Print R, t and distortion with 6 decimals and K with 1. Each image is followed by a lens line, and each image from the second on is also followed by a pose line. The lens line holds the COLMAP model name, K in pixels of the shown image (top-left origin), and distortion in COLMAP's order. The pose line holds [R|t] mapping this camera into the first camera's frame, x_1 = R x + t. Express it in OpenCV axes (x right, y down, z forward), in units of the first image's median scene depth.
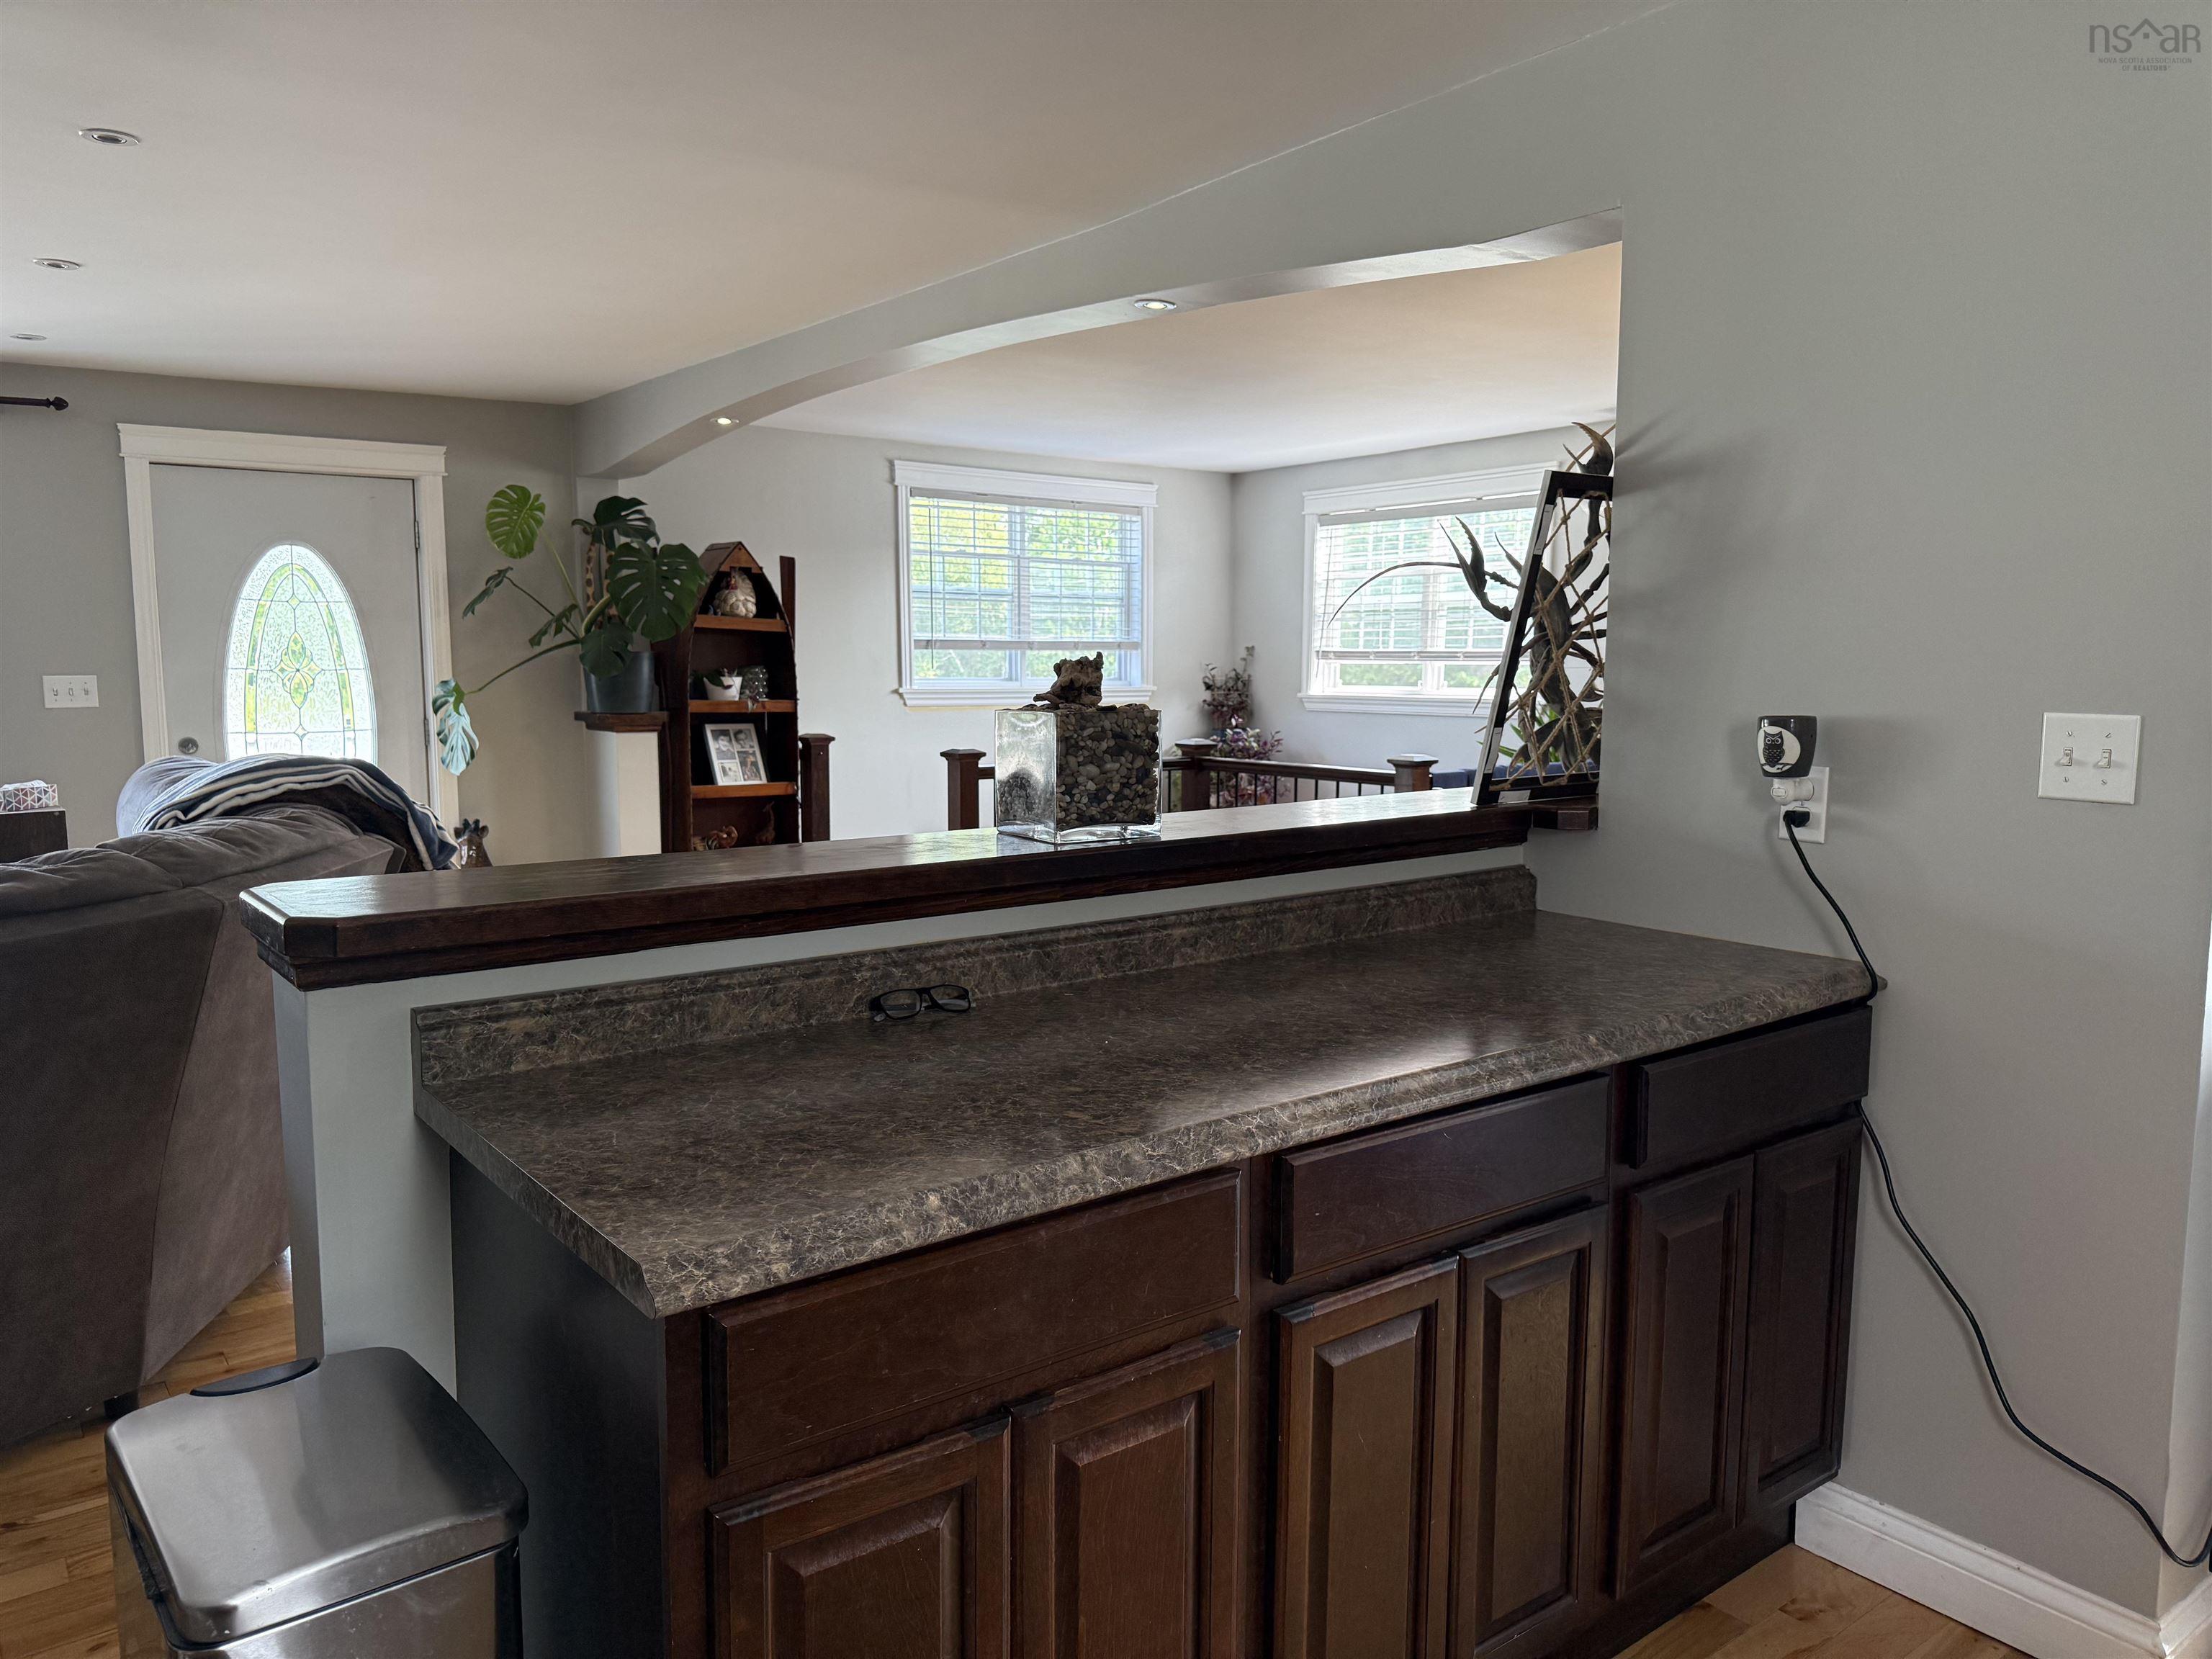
lens RADIAL K [[1577.3, 0, 1110.6], [0, 1577.3, 848.9], [0, 0, 1]] dist [0.123999, -0.184696]
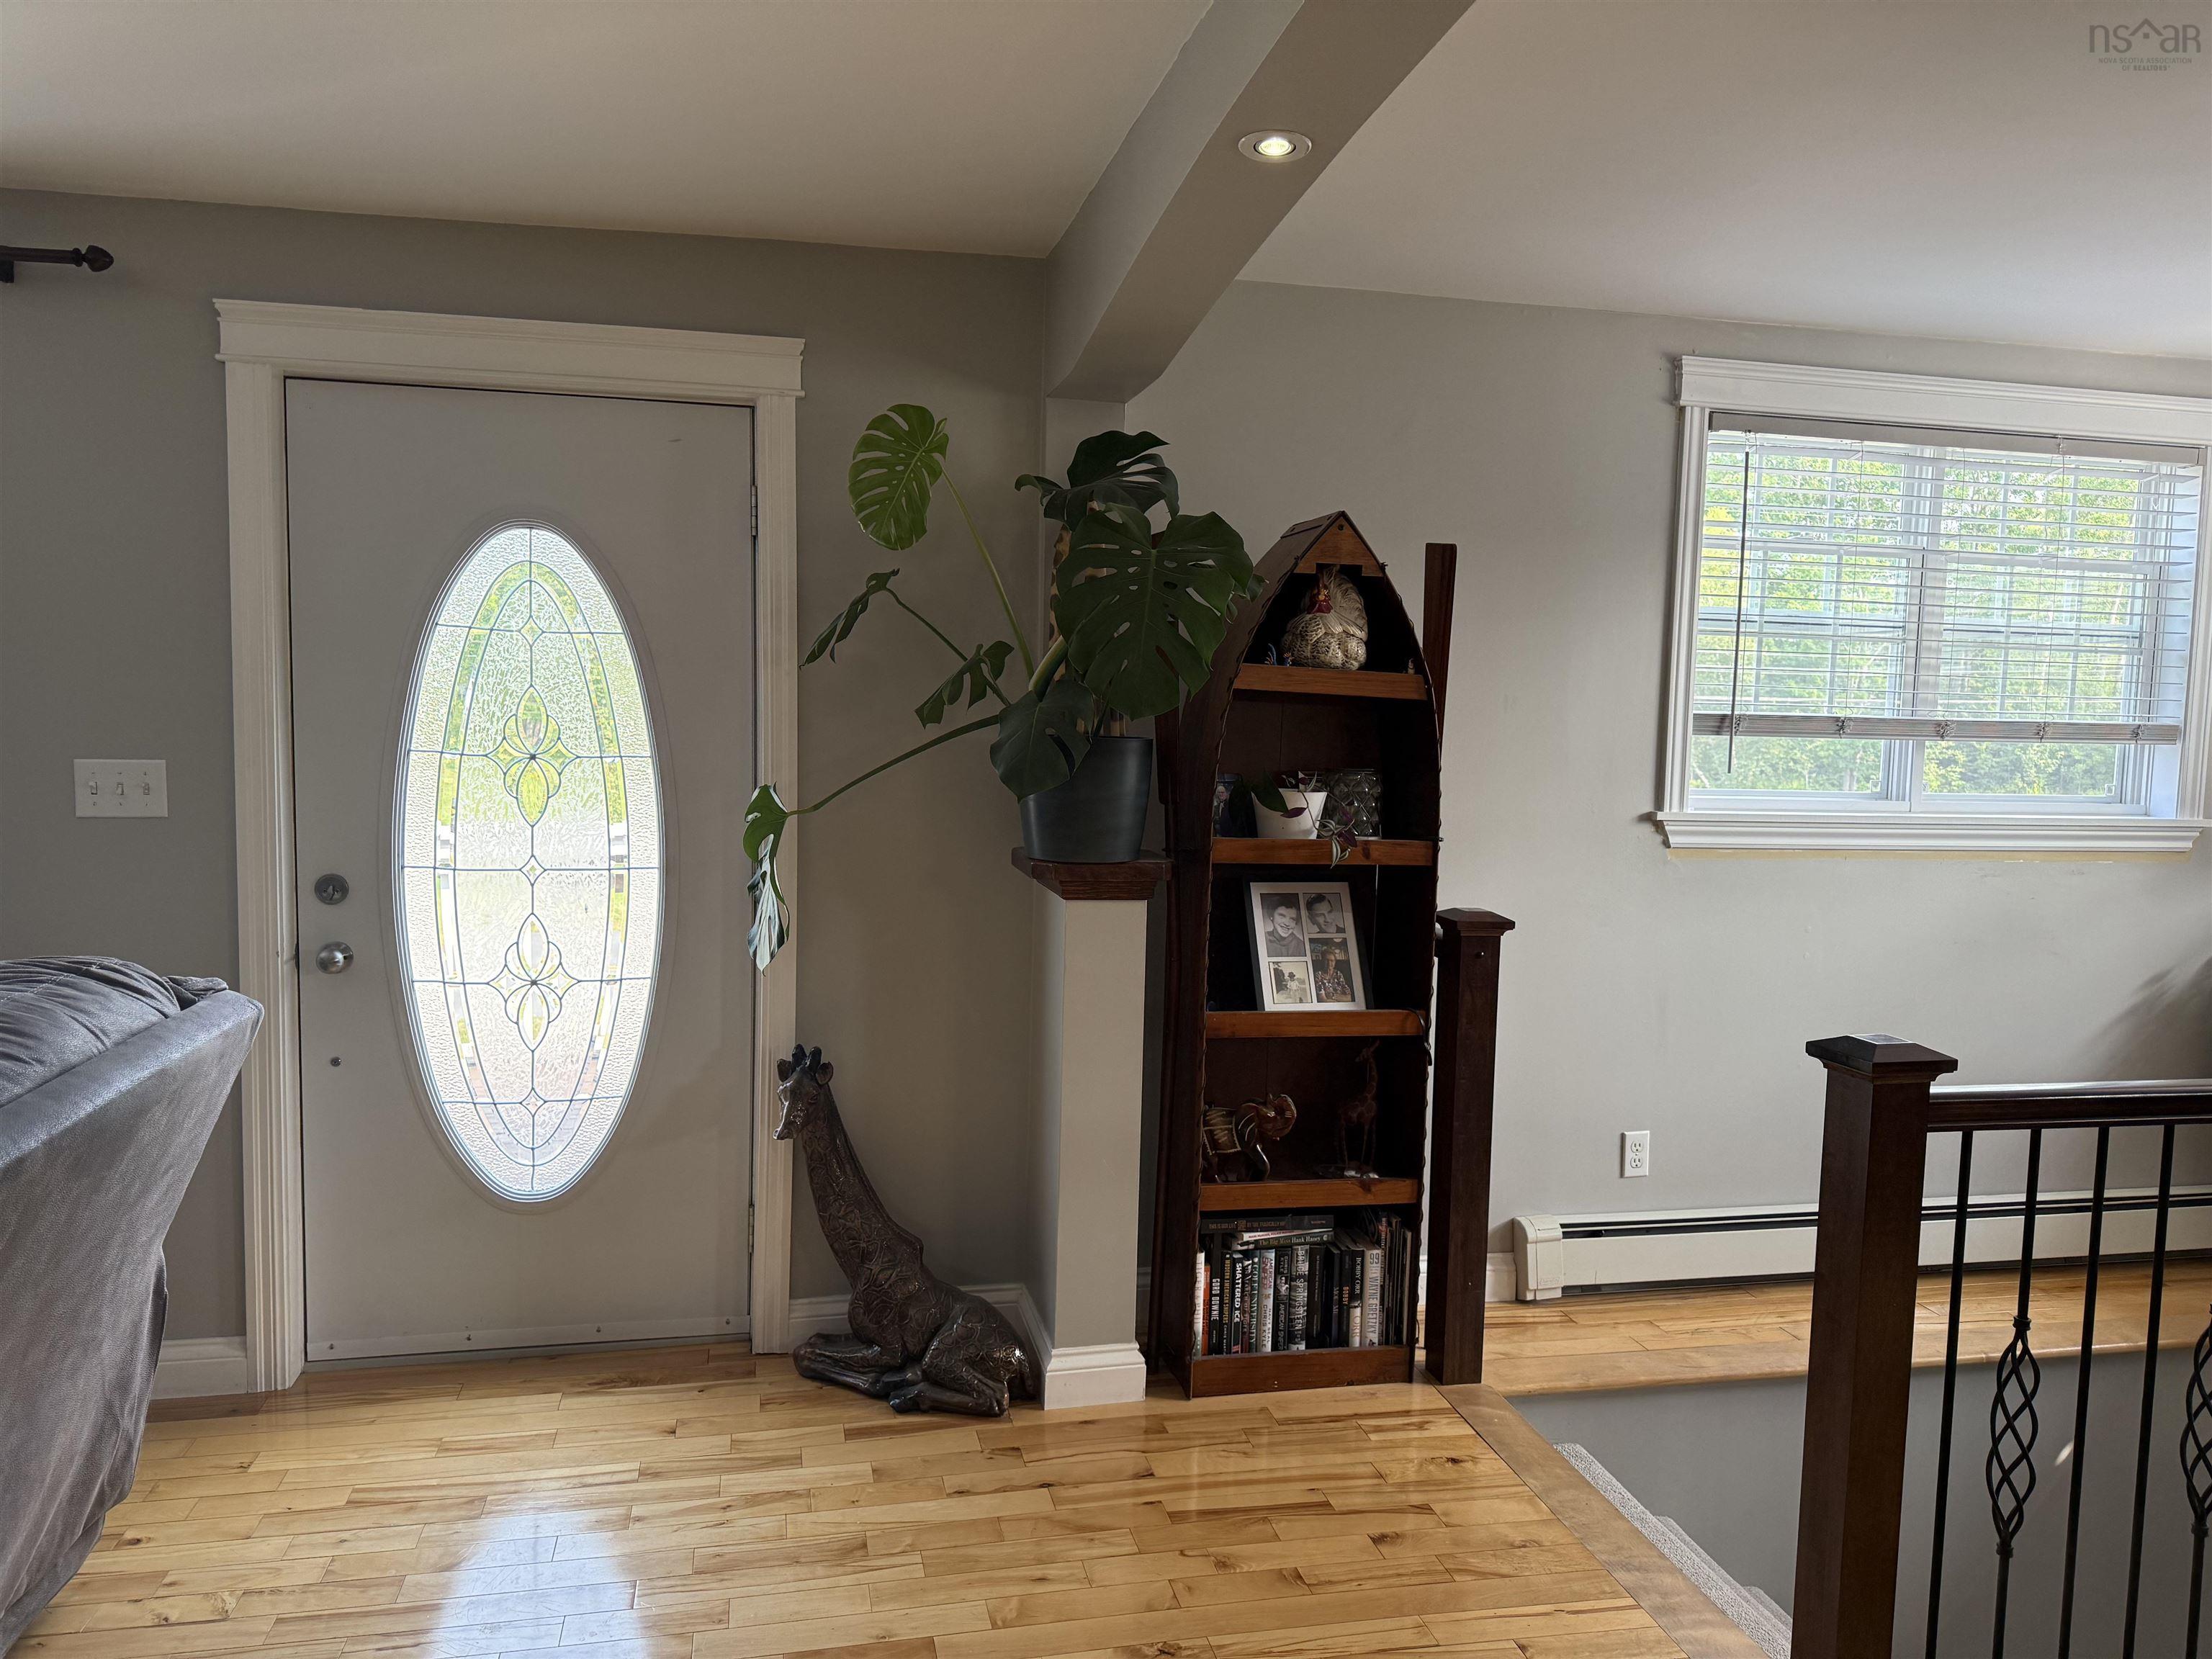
lens RADIAL K [[1590.7, 0, 1106.0], [0, 1590.7, 829.5], [0, 0, 1]] dist [0.112146, -0.132533]
pose [[0.908090, 0.055245, -0.415116, -0.089358], [-0.074421, 0.996771, -0.030148, -0.075785], [0.412110, 0.058271, 0.909269, 0.522900]]
